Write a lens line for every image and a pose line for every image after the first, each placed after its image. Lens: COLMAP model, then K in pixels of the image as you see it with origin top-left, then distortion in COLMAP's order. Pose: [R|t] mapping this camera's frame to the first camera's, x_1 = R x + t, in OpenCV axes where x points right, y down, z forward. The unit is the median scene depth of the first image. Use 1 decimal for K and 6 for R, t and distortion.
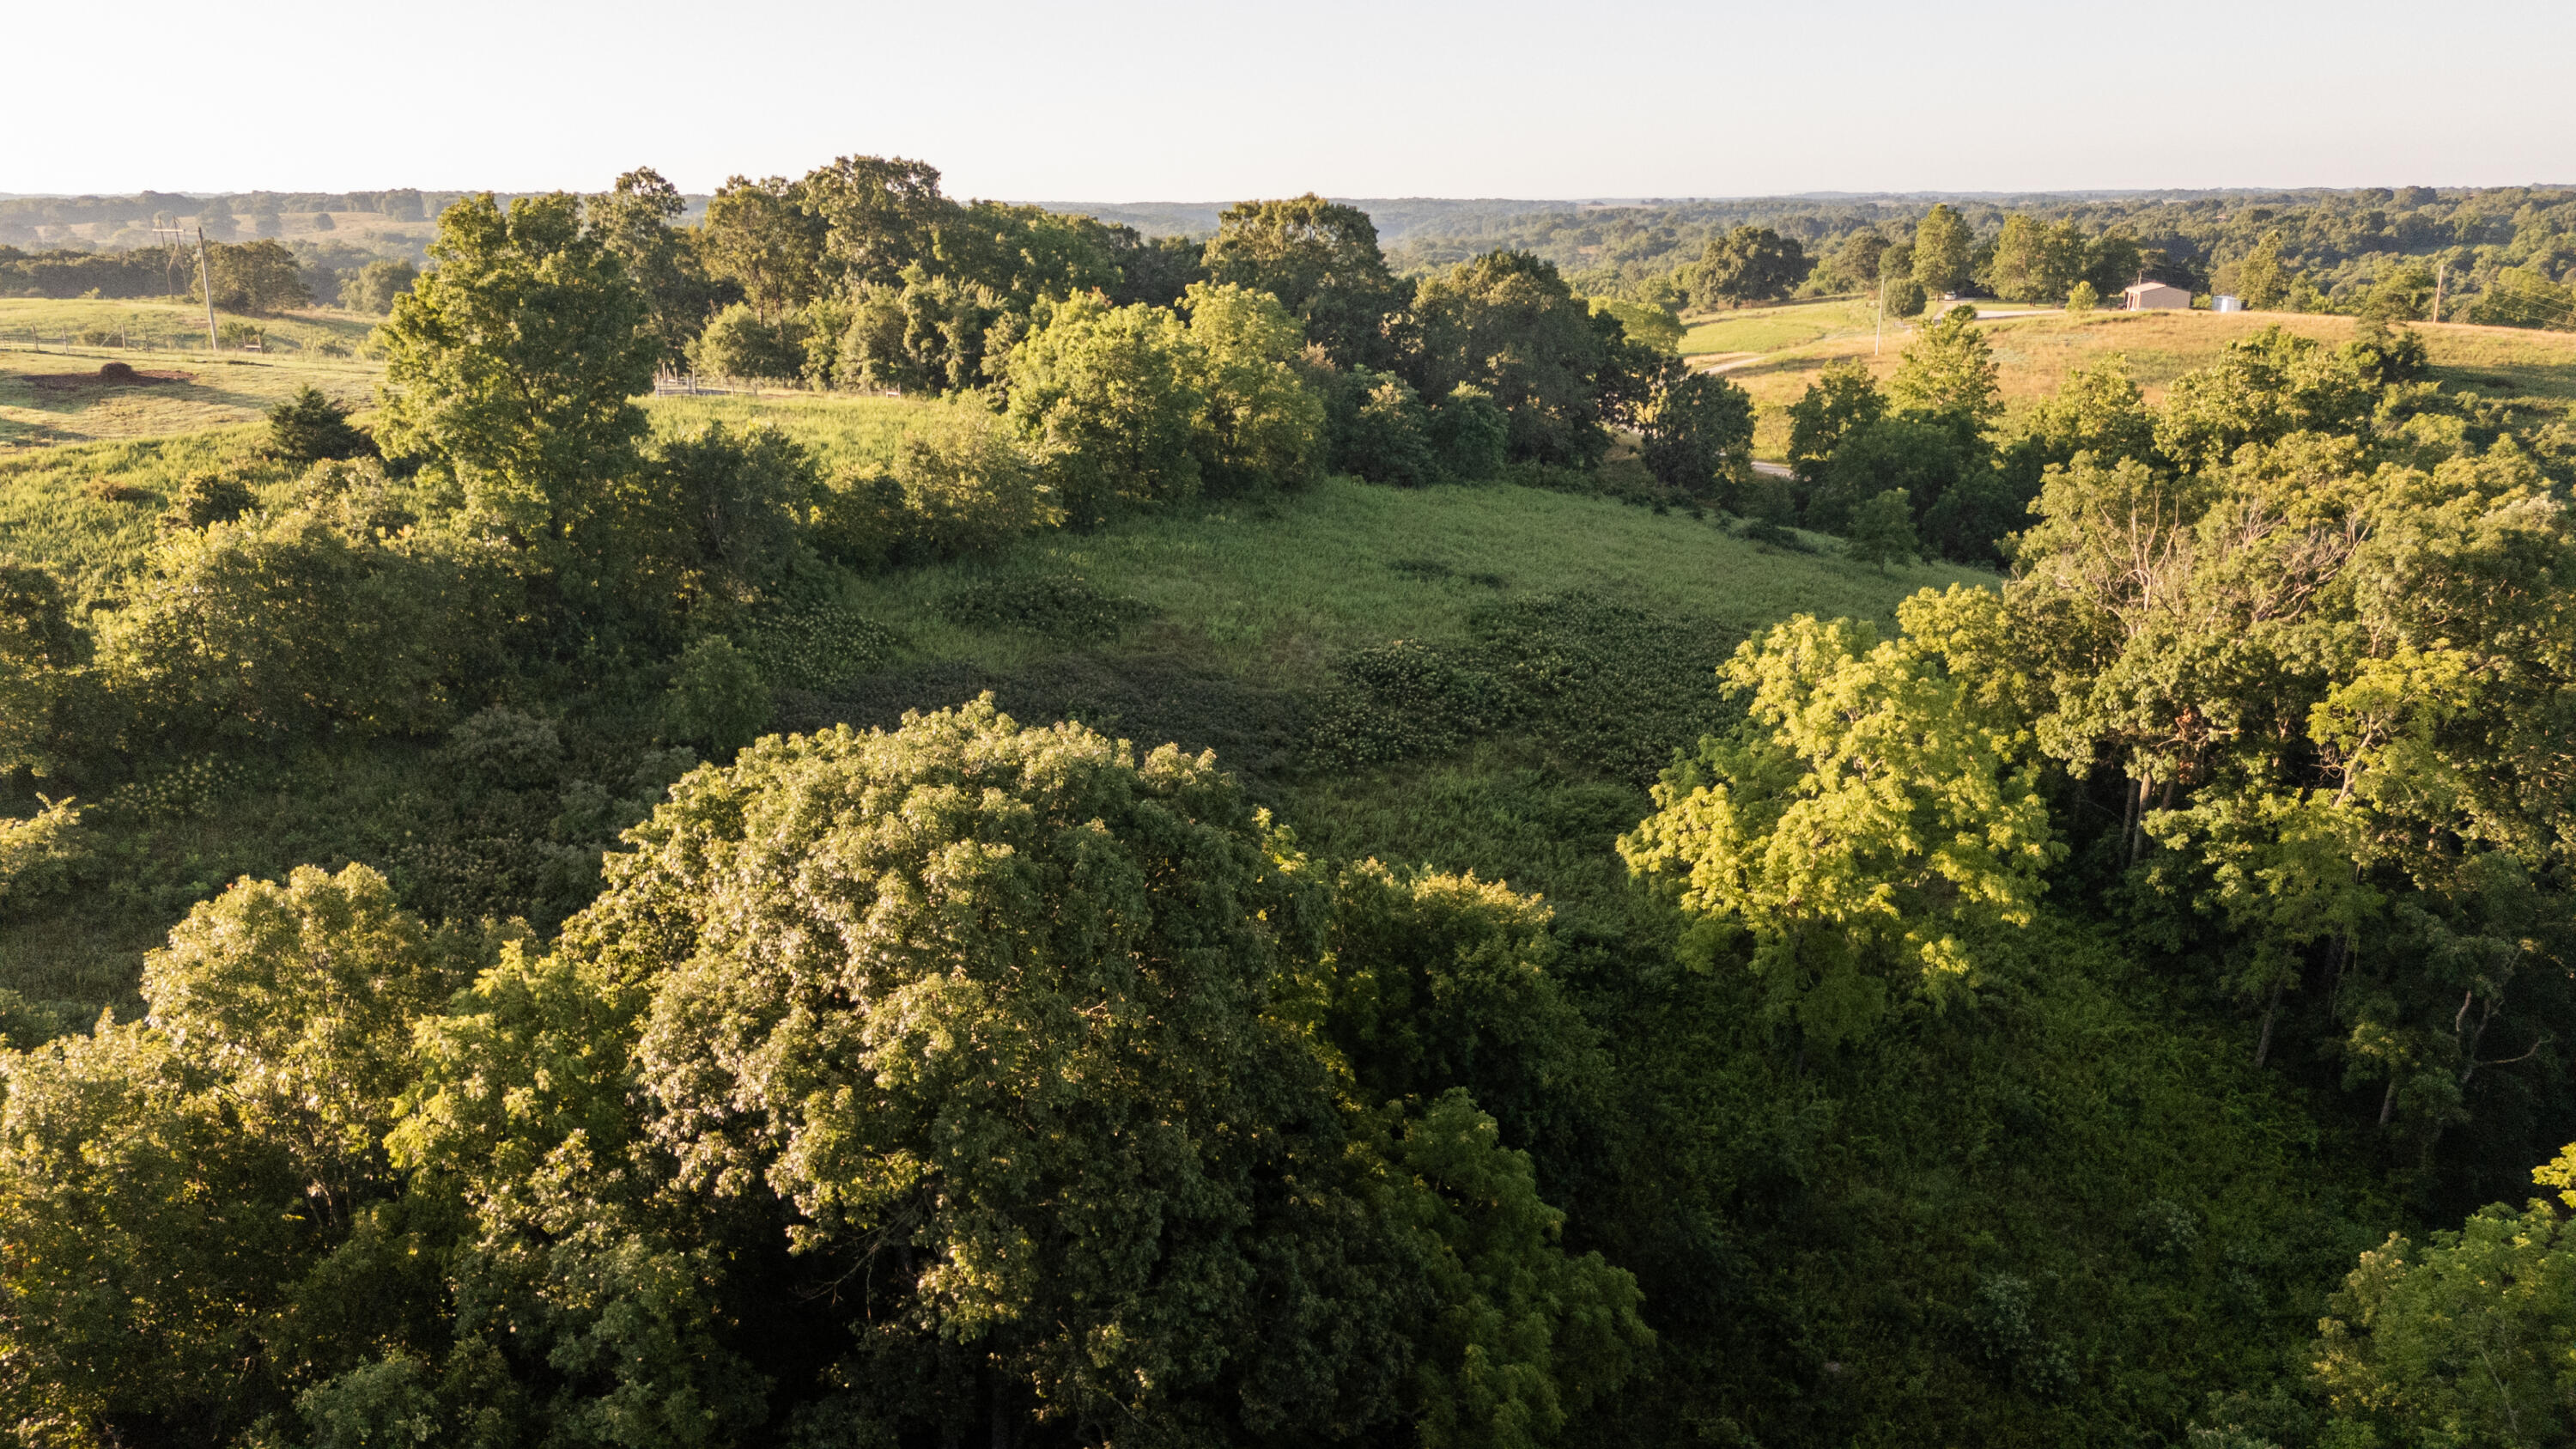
lens RADIAL K [[1895.0, 0, 1295.9], [0, 1895.0, 720.0], [0, 0, 1]] dist [0.074435, -0.071017]
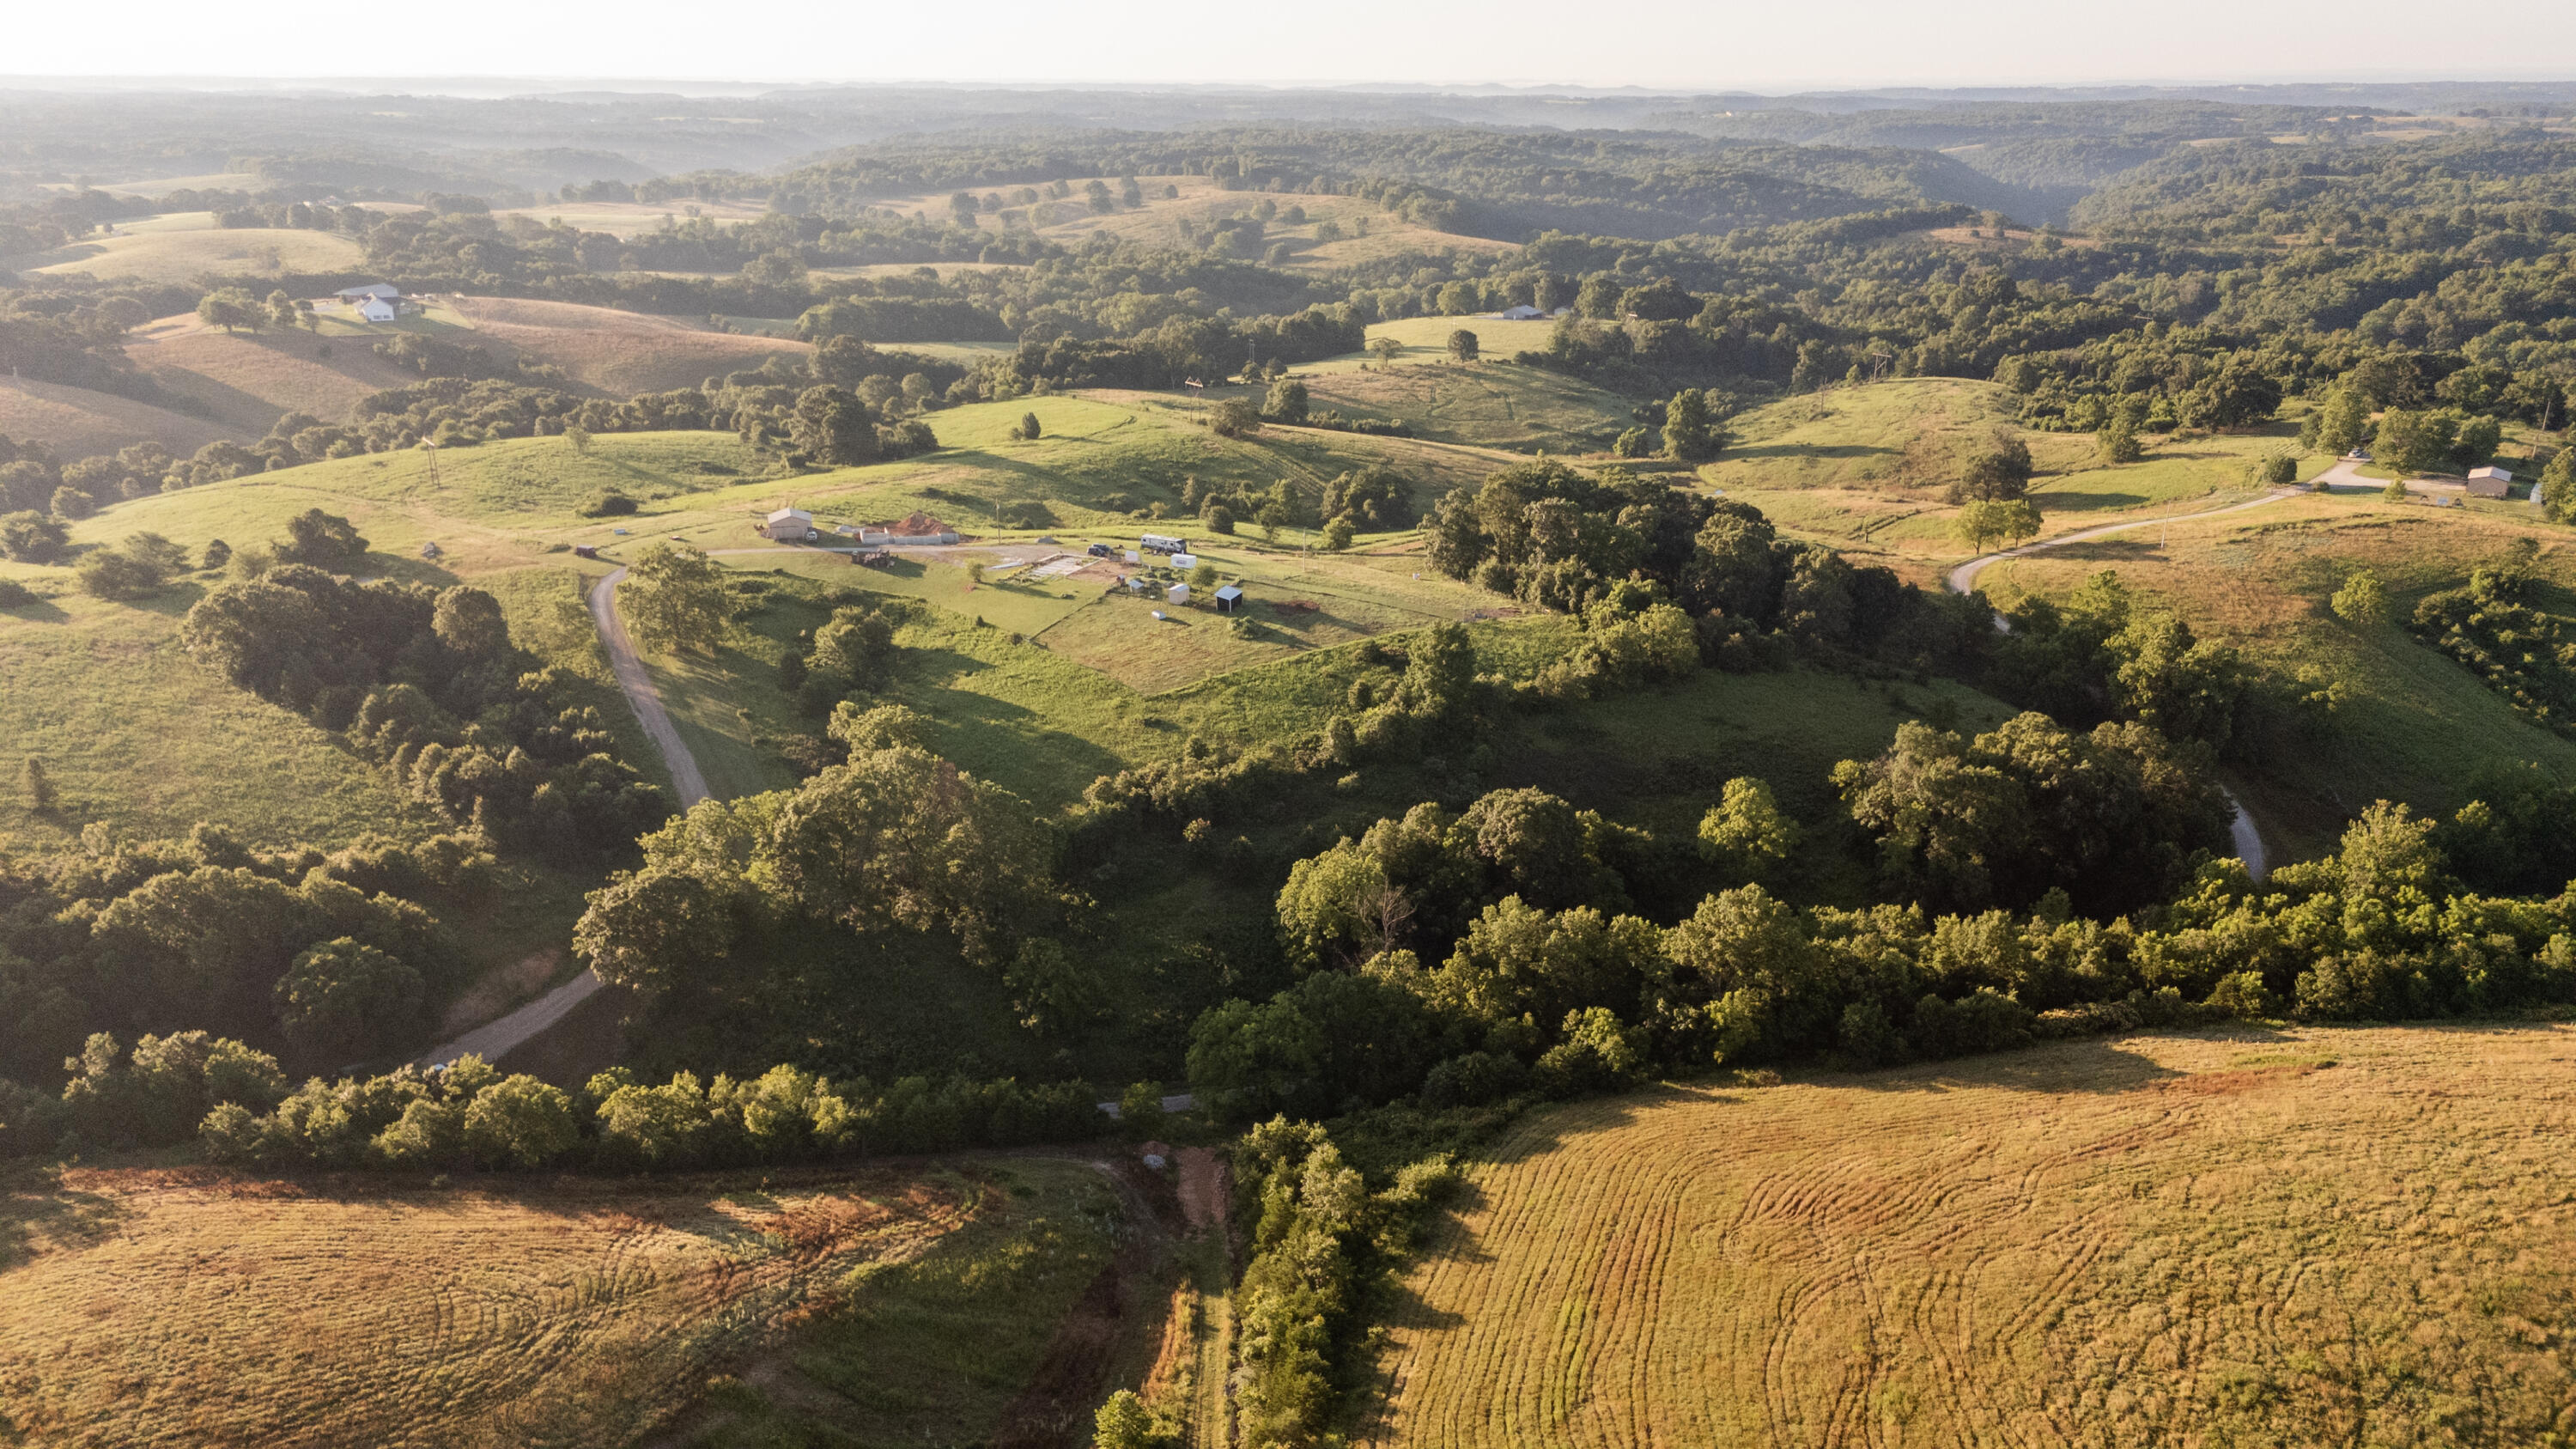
lens RADIAL K [[1895.0, 0, 1295.9], [0, 1895.0, 720.0], [0, 0, 1]] dist [0.074435, -0.071017]
pose [[0.933279, 0.116212, -0.339832, 0.357747], [-0.095268, 0.992411, 0.077740, -0.193266], [0.346288, -0.040178, 0.937268, -1.519525]]
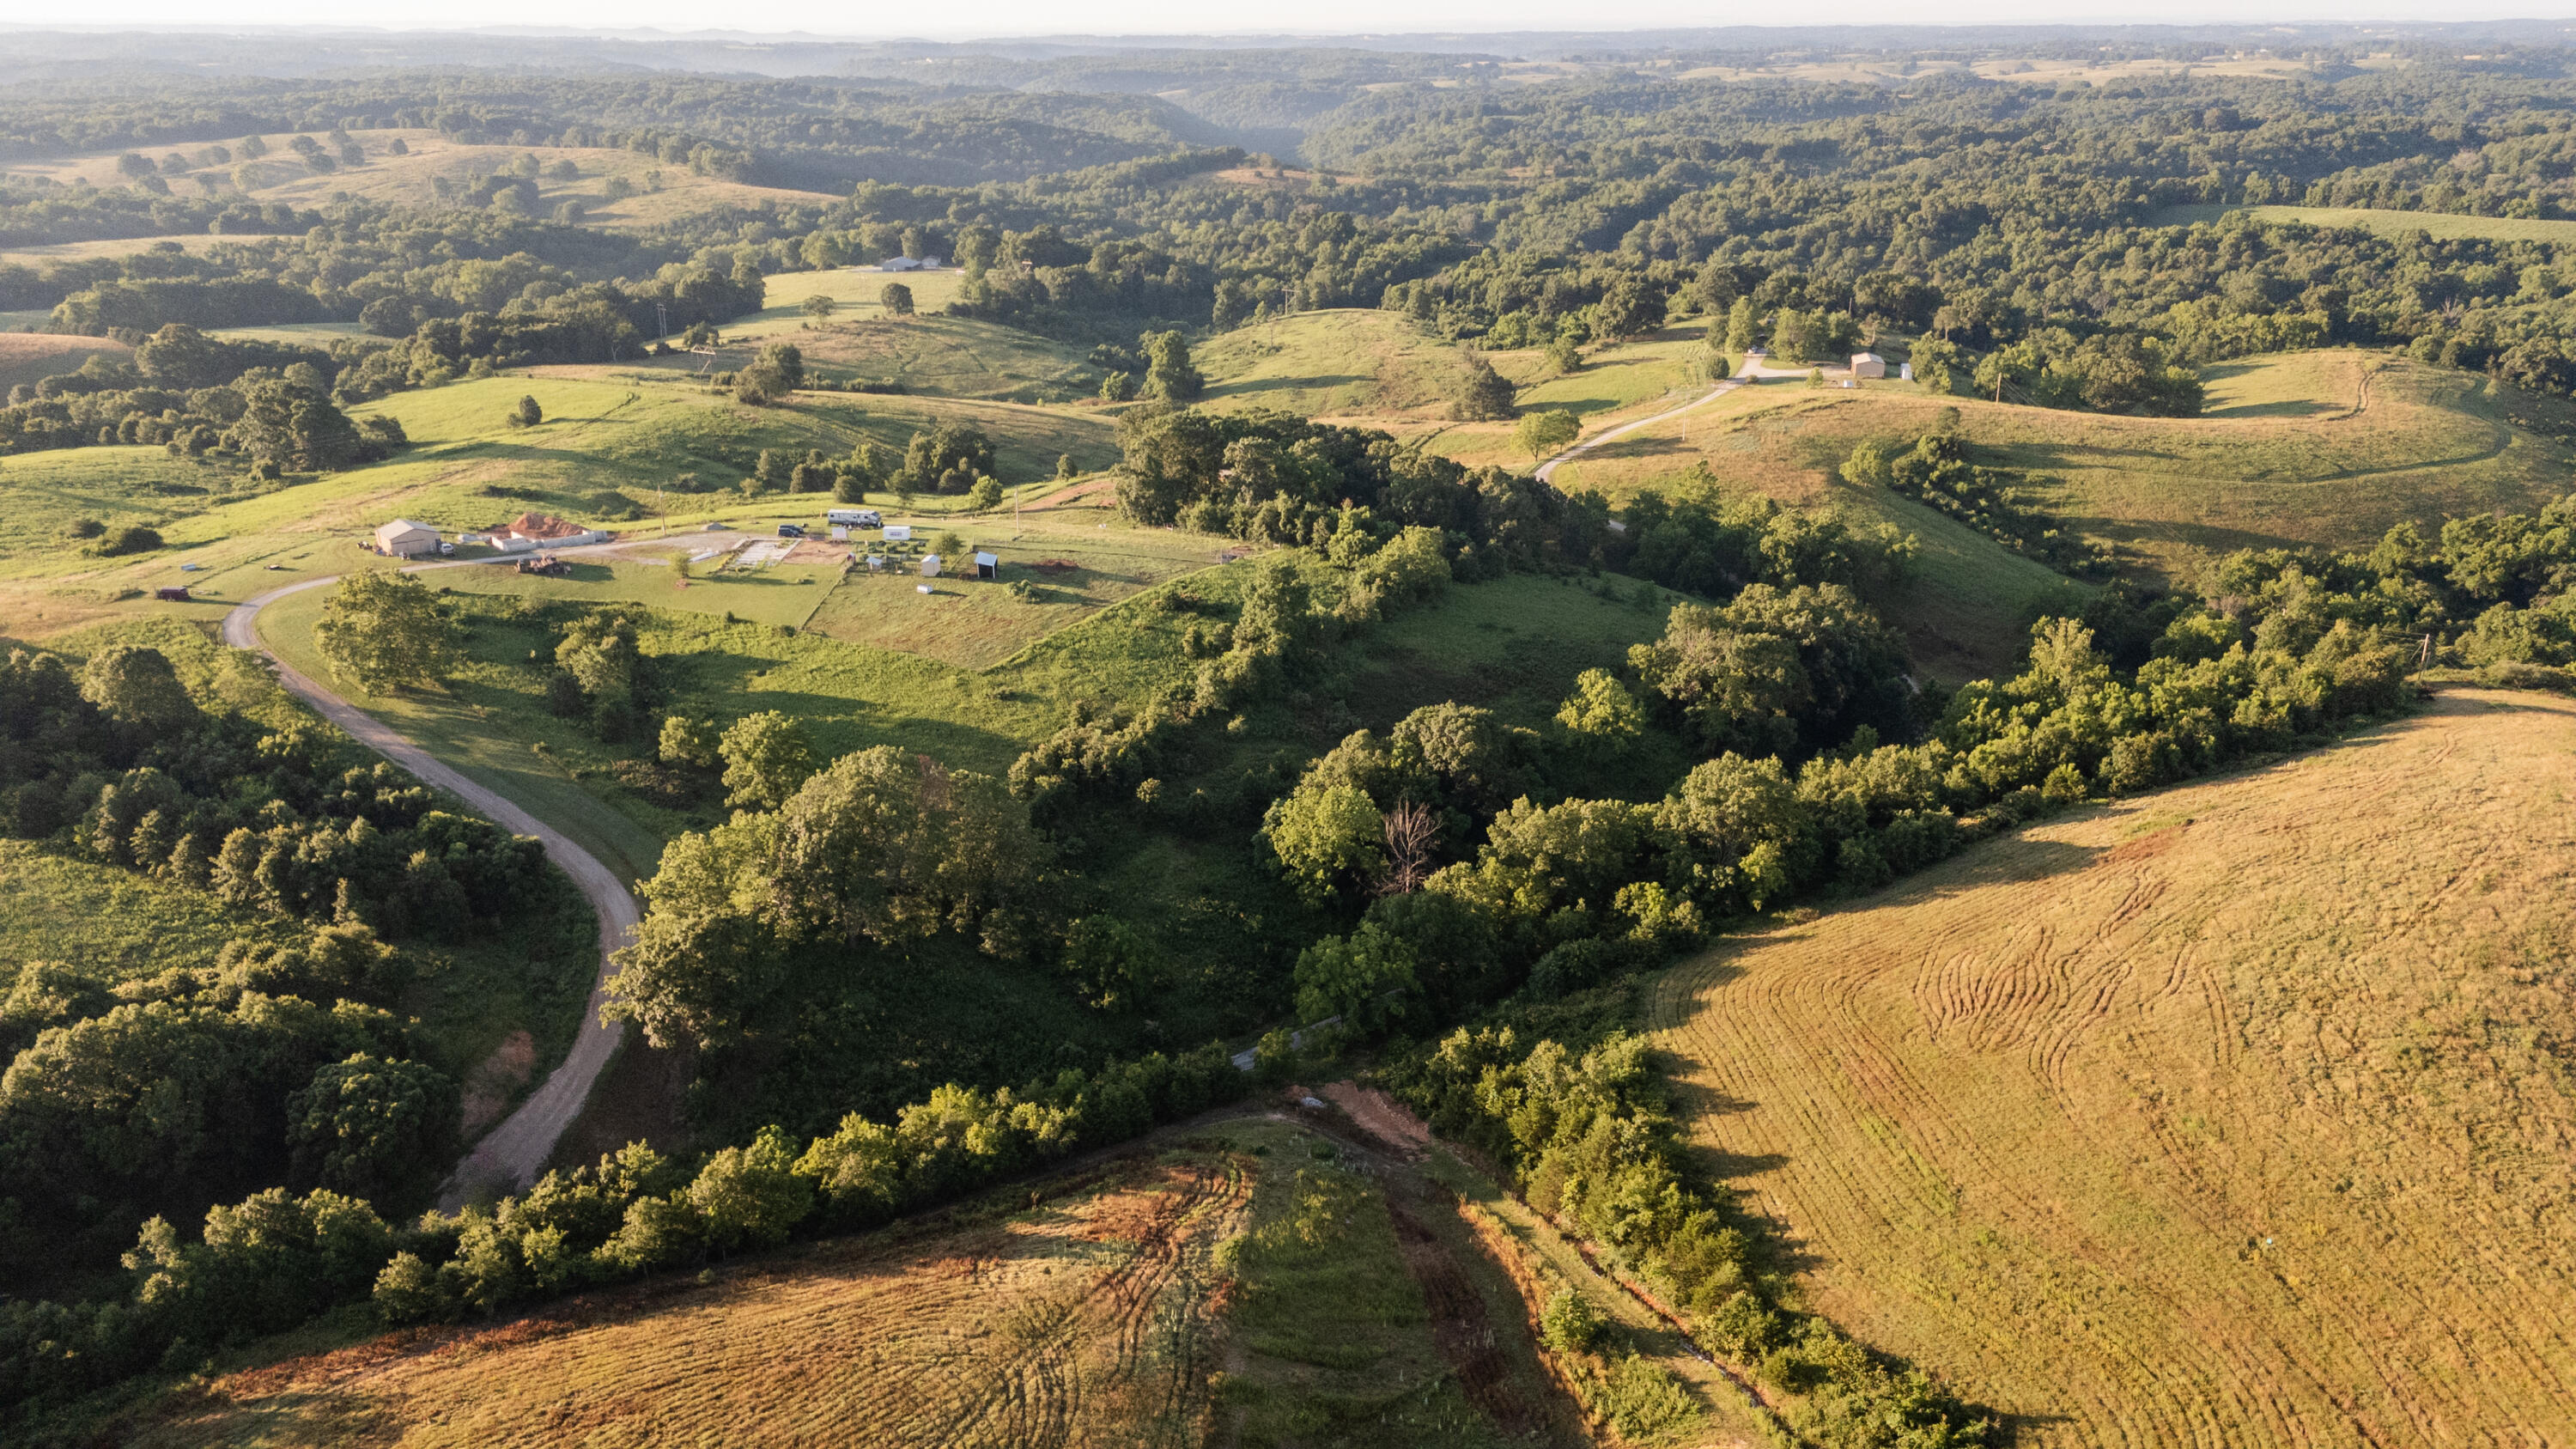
lens RADIAL K [[1888.4, 0, 1294.8], [0, 1888.4, 747.3], [0, 0, 1]] dist [0.055991, -0.037081]
pose [[0.999100, -0.015199, 0.039607, -0.296143], [0.011160, 0.994897, 0.100280, -0.155684], [-0.040929, -0.099747, 0.994171, -1.644367]]
